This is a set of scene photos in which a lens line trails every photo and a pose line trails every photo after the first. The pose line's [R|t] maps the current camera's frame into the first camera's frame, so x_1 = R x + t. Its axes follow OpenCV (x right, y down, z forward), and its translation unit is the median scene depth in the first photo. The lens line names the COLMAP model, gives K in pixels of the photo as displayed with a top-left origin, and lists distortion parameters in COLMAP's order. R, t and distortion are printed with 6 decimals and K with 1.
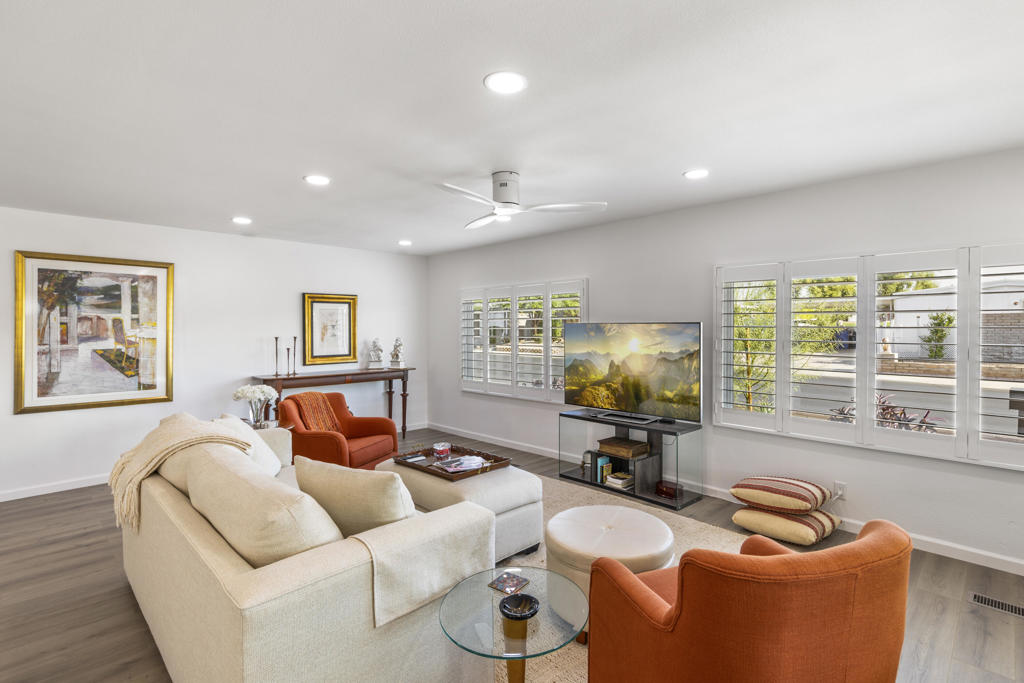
lens RADIAL K [[481.4, 0, 537.1], [0, 481.4, 324.4], [0, 0, 1]] dist [-0.002369, -0.000883]
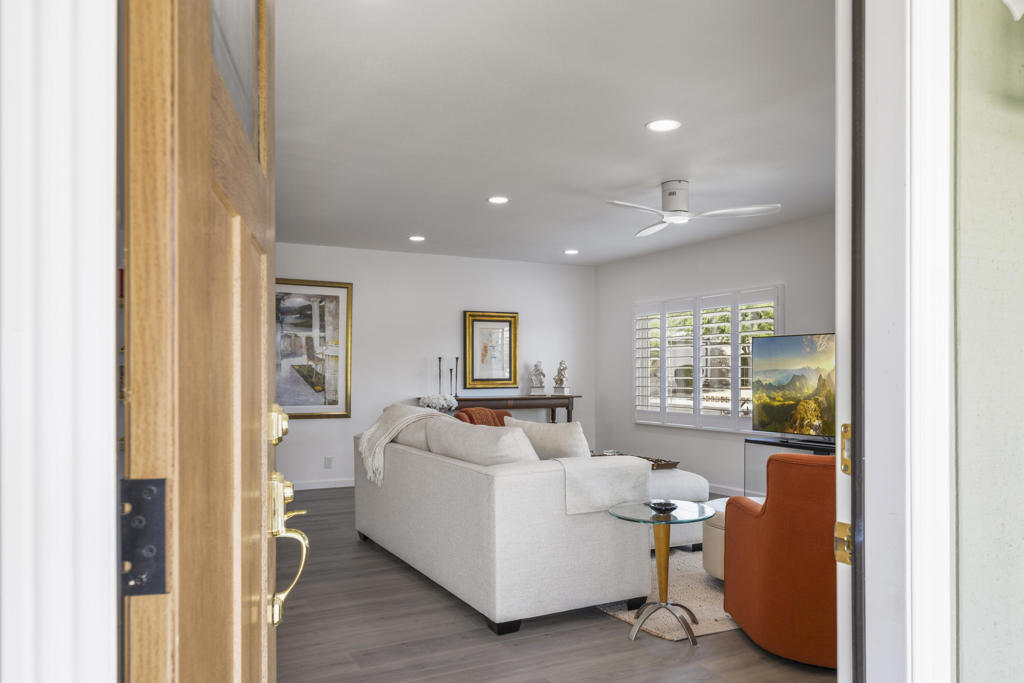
lens RADIAL K [[718.8, 0, 503.5], [0, 718.8, 358.4], [0, 0, 1]] dist [-0.004202, 0.003442]
pose [[0.940471, 0.002378, -0.339866, 0.070257], [-0.005284, 0.999957, -0.007625, 0.045178], [0.339833, 0.008967, 0.940443, -0.343426]]
